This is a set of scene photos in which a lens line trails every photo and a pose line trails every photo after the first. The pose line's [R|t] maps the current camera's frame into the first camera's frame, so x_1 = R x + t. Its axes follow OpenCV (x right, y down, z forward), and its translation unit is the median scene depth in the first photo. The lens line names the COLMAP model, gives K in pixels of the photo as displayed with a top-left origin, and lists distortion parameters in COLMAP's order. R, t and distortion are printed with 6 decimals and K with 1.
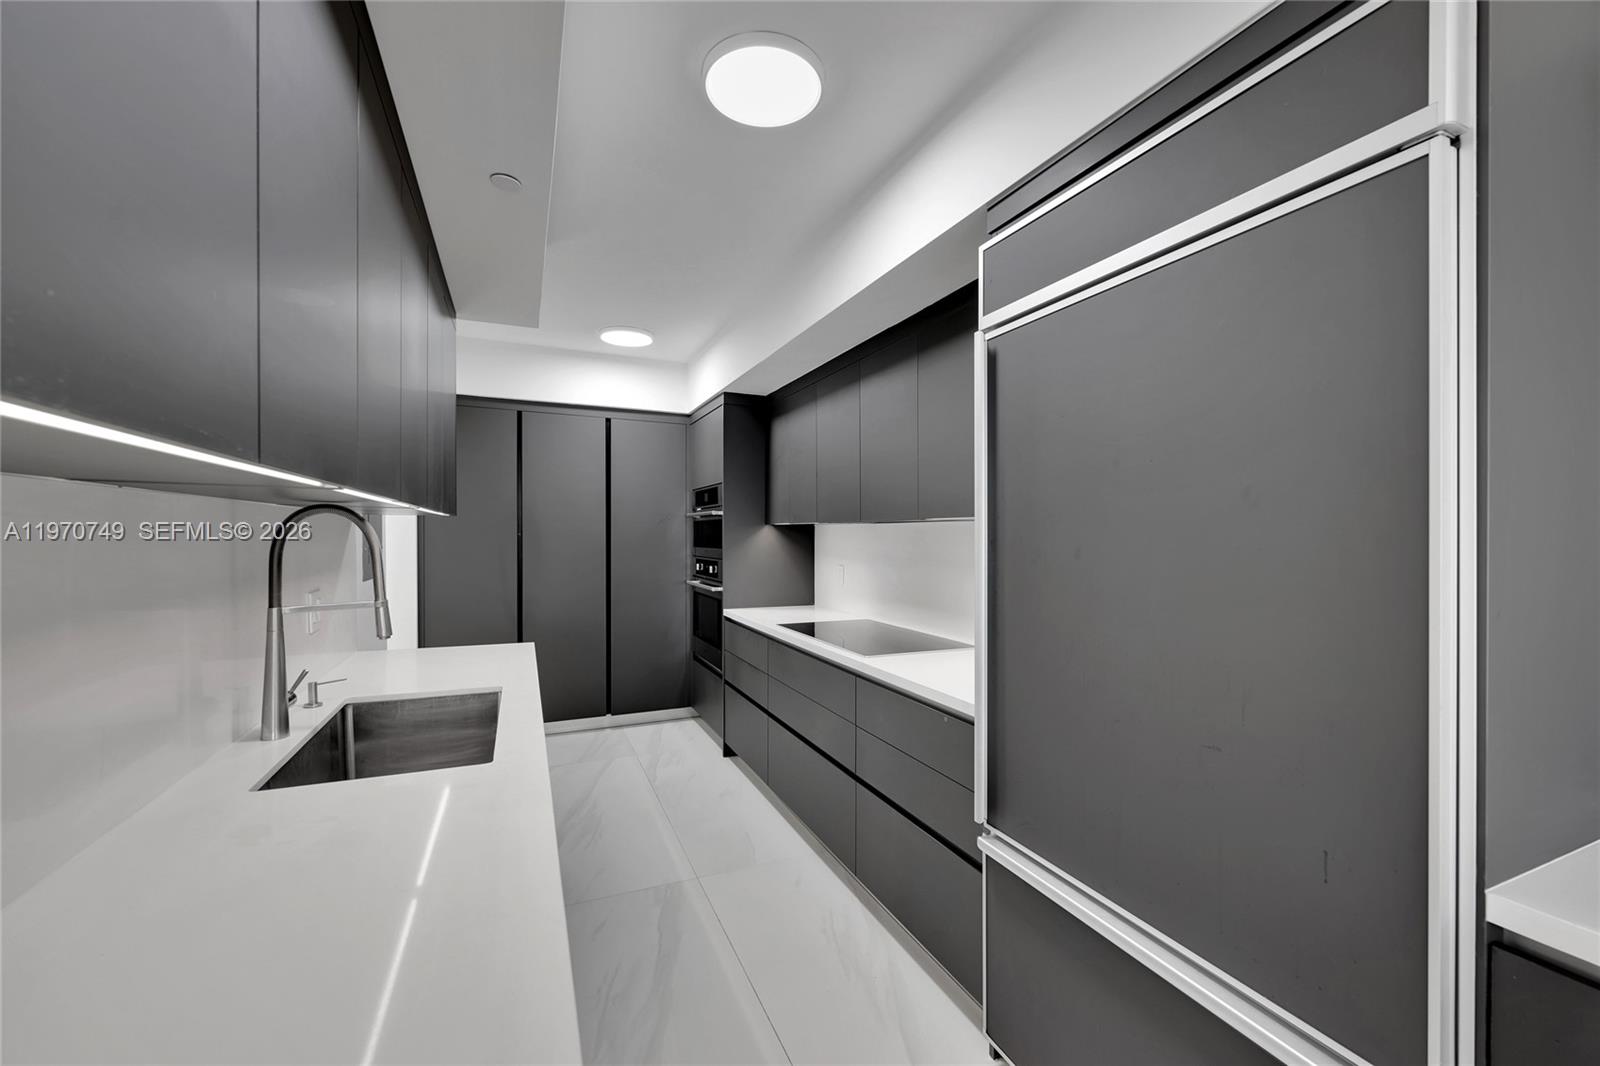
lens RADIAL K [[631.8, 0, 799.9], [0, 631.8, 533.6], [0, 0, 1]] dist [0.001798, 0.000115]
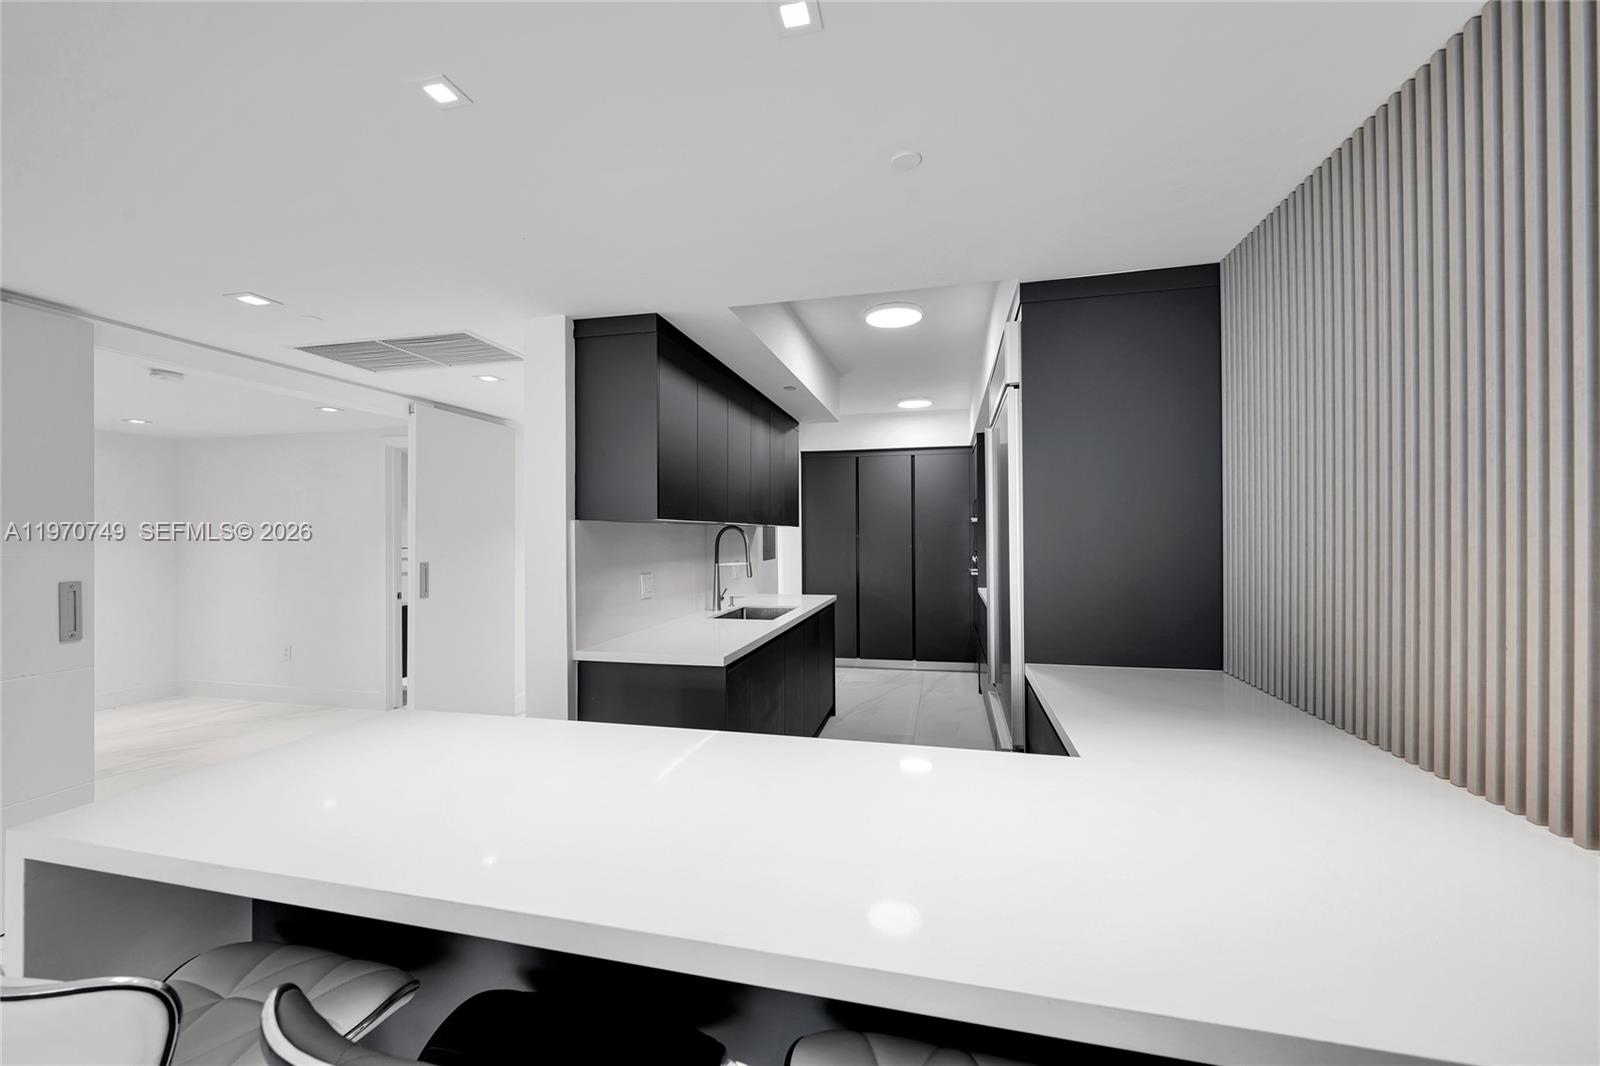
lens RADIAL K [[628.6, 0, 798.5], [0, 628.6, 530.0], [0, 0, 1]] dist [-0.000394, 0.000101]
pose [[0.799932, -0.009205, -0.600020, 0.388859], [0.005264, 0.999952, -0.008322, -0.000223], [0.600068, 0.003498, 0.799941, -0.343612]]
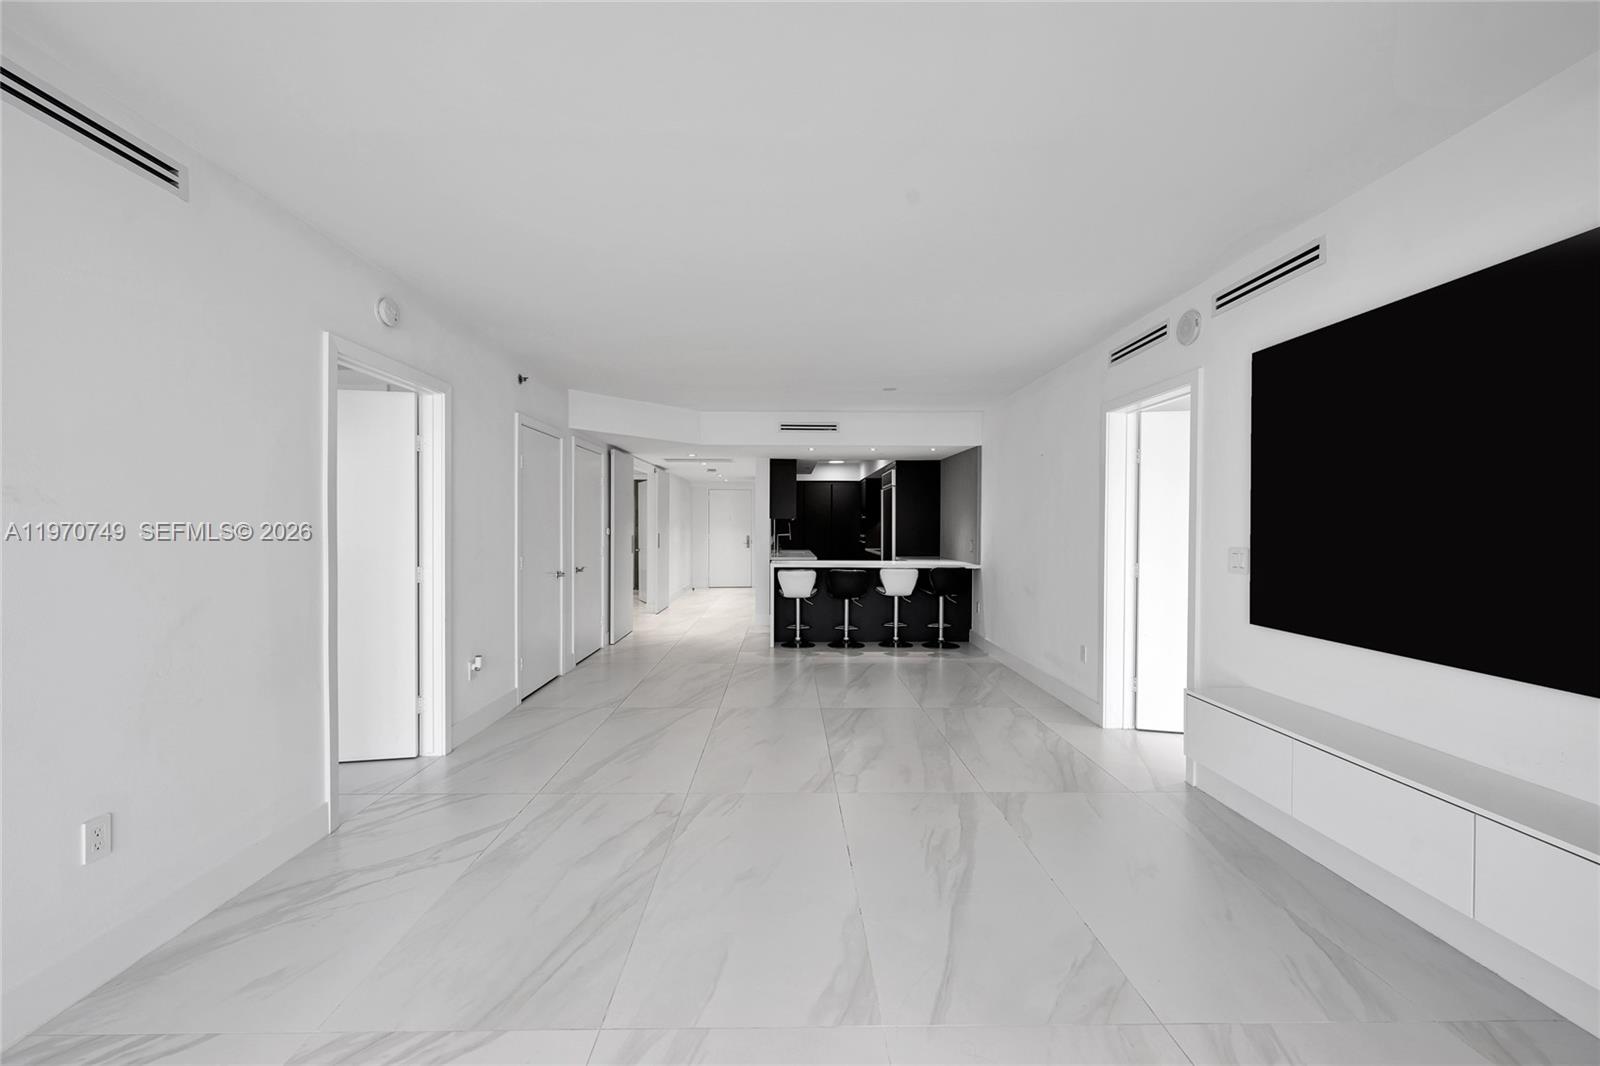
lens RADIAL K [[616.2, 0, 801.0], [0, 616.2, 536.3], [0, 0, 1]] dist [0.000850, 0.000122]
pose [[0.924781, 0.009631, -0.380379, 0.723656], [-0.002367, 0.999806, 0.019559, 0.003078], [0.380494, -0.017188, 0.924624, -1.874626]]
